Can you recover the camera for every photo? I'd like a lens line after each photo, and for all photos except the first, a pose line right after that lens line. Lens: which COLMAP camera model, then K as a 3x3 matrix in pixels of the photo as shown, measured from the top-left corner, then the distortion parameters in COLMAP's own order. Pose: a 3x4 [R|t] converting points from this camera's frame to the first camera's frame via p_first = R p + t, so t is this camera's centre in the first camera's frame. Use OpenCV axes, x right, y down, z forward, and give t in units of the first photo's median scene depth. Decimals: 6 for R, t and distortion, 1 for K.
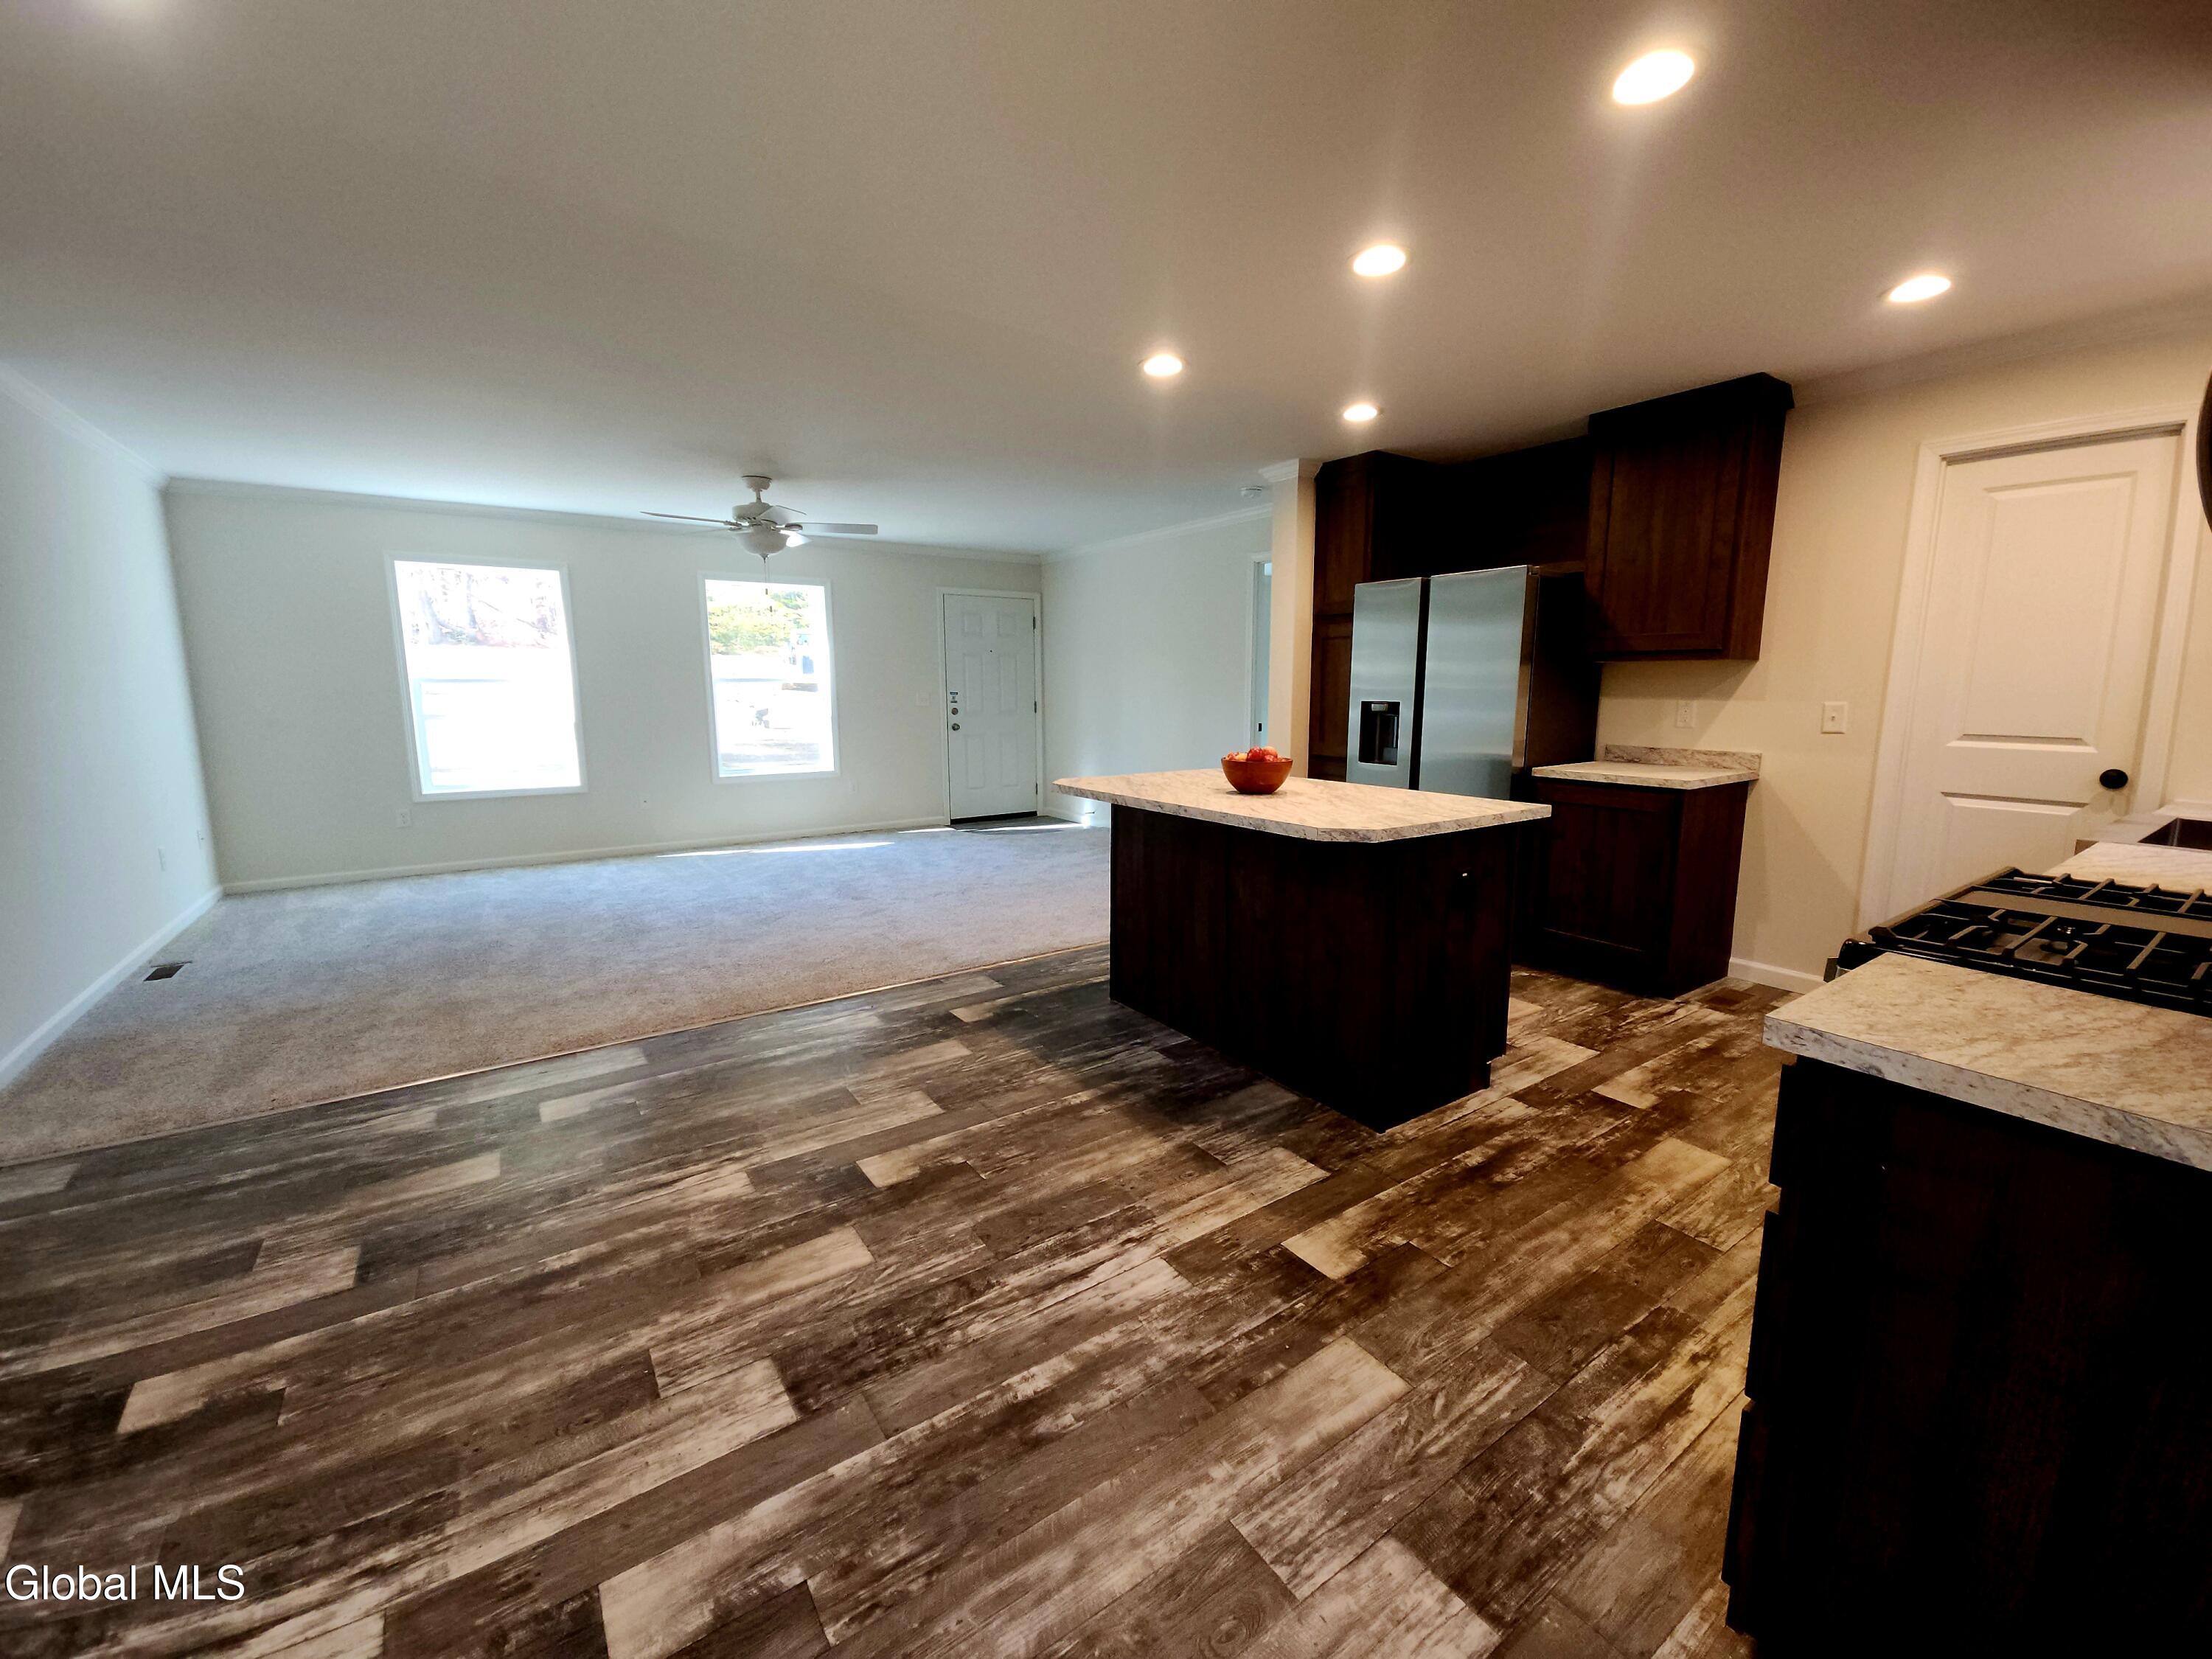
lens RADIAL K [[892.5, 0, 1116.3], [0, 892.5, 815.1], [0, 0, 1]] dist [0.020008, -0.013014]
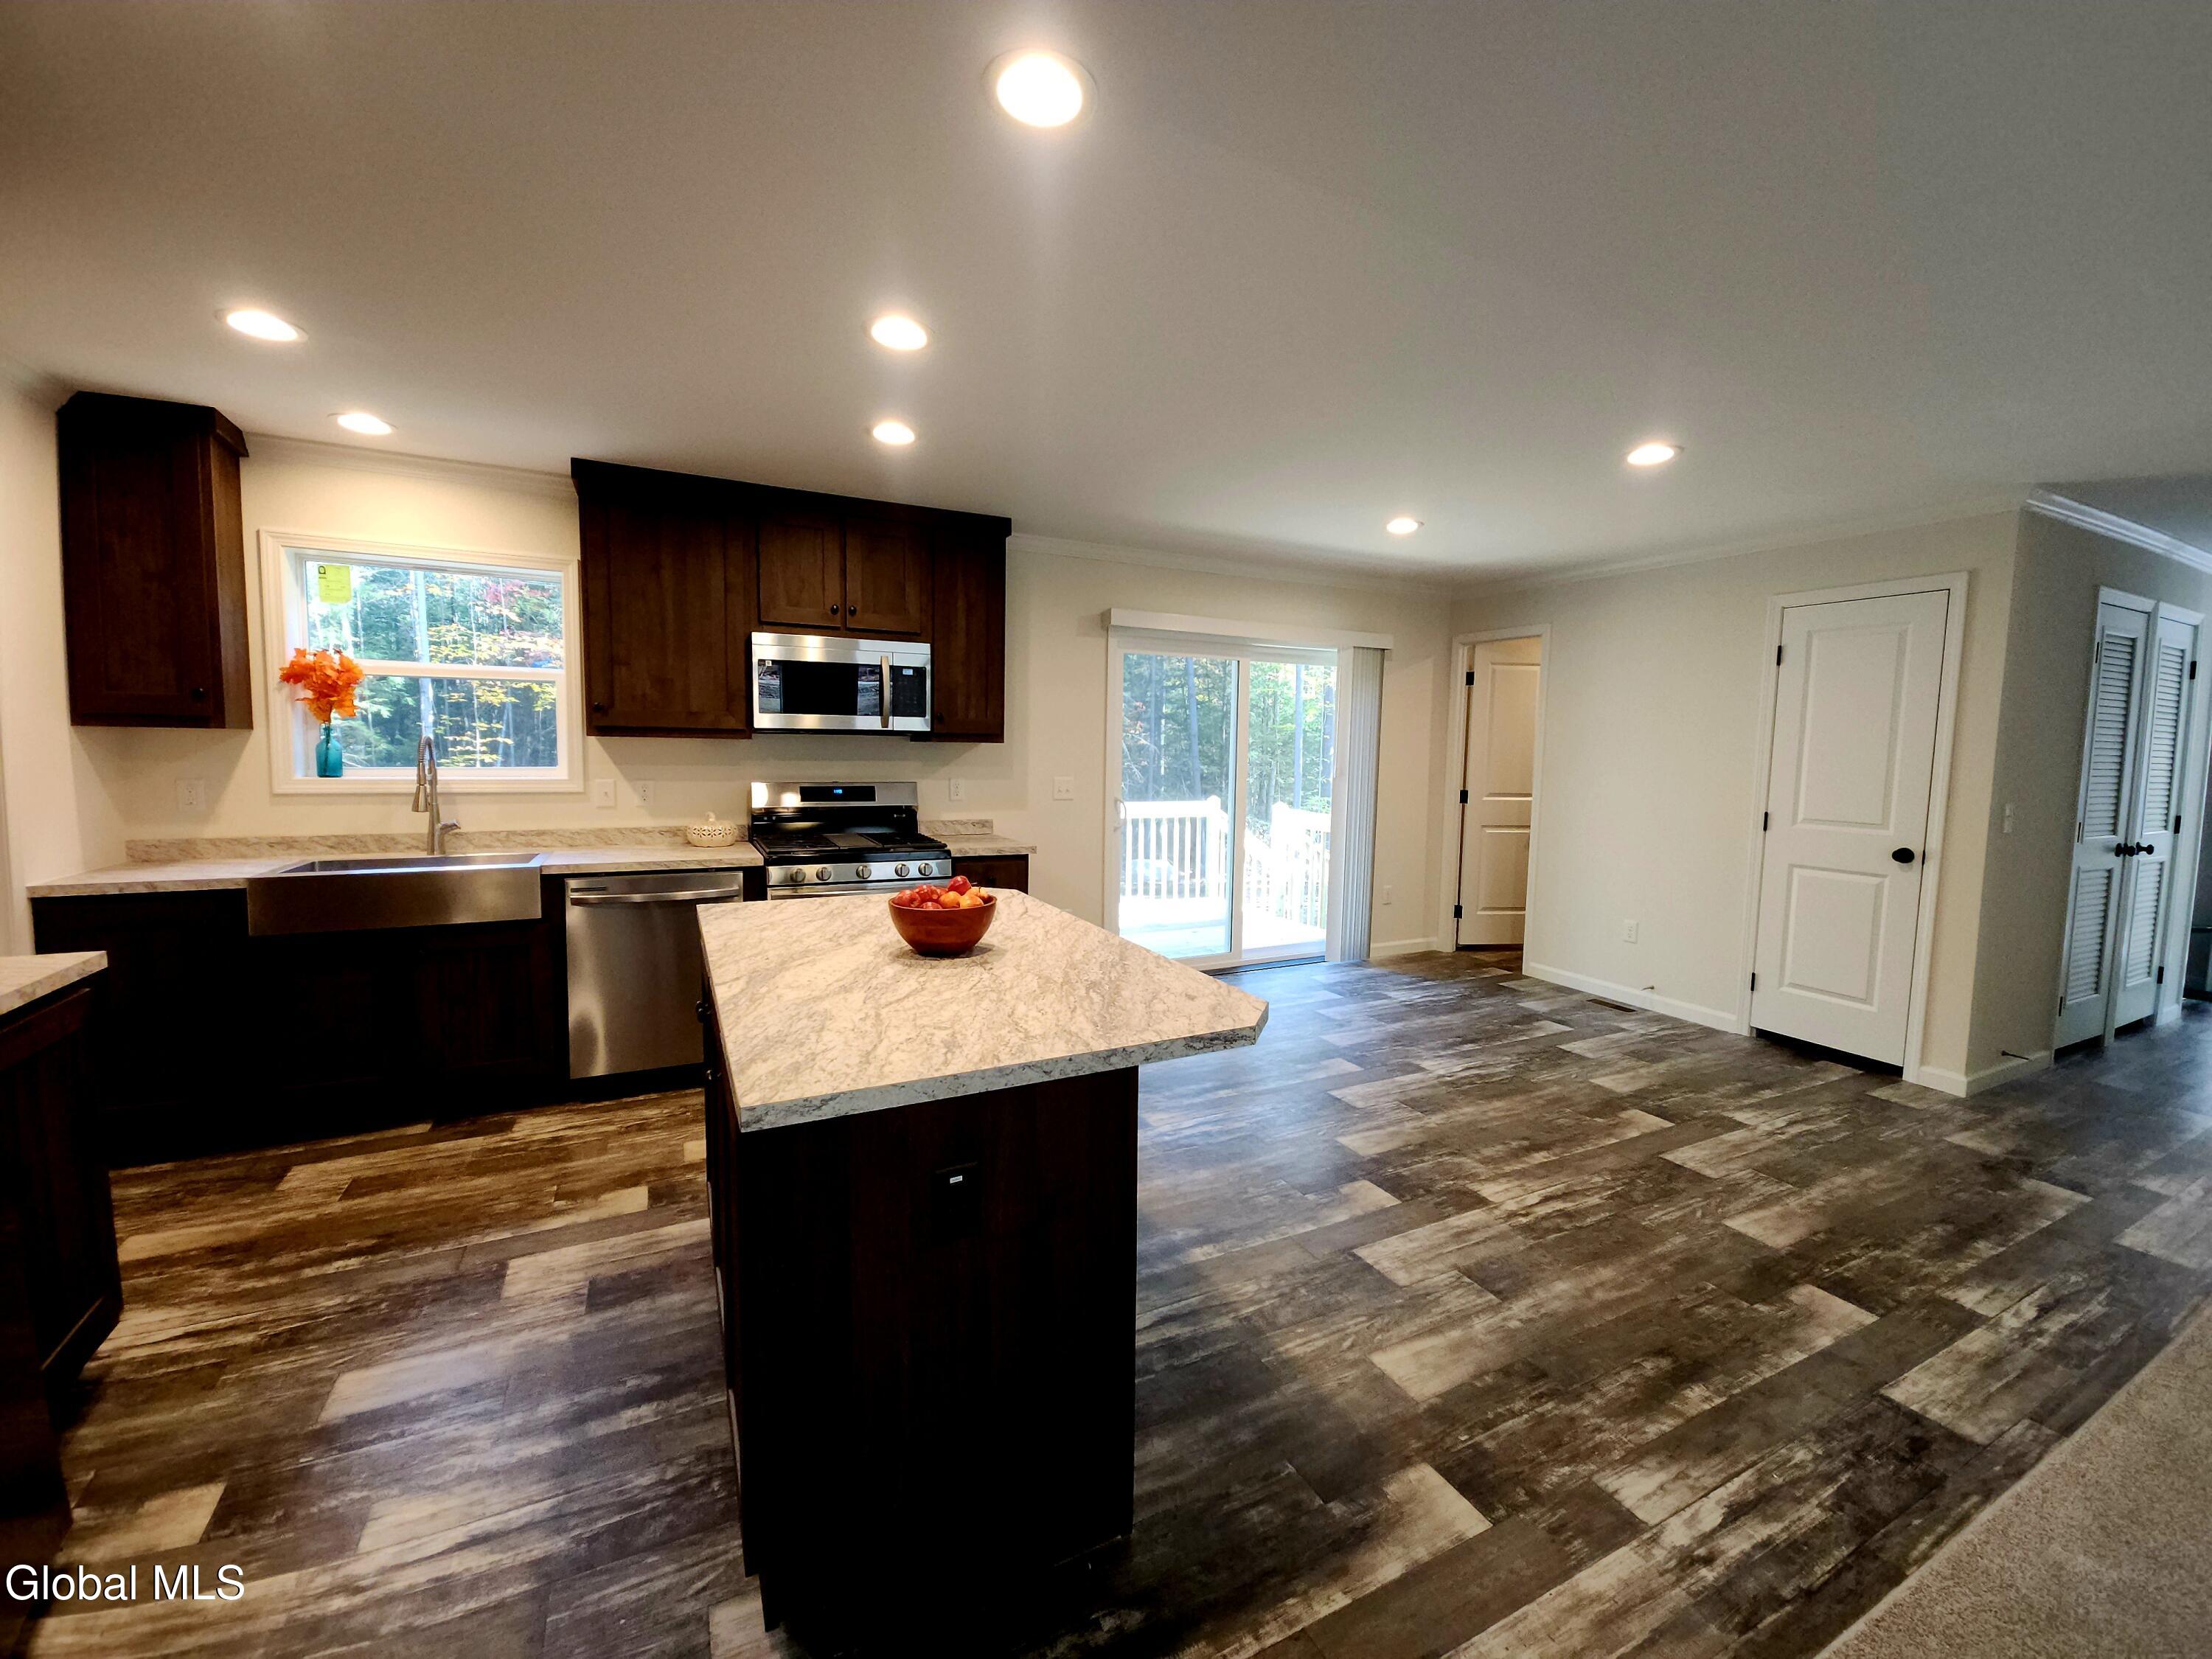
lens RADIAL K [[895.4, 0, 1116.4], [0, 895.4, 814.5], [0, 0, 1]] dist [0.015438, -0.006532]
pose [[-0.990432, -0.026745, 0.135382, -0.072023], [0.004304, 0.974575, 0.224018, -0.334261], [-0.137931, 0.222458, -0.965136, 1.970611]]
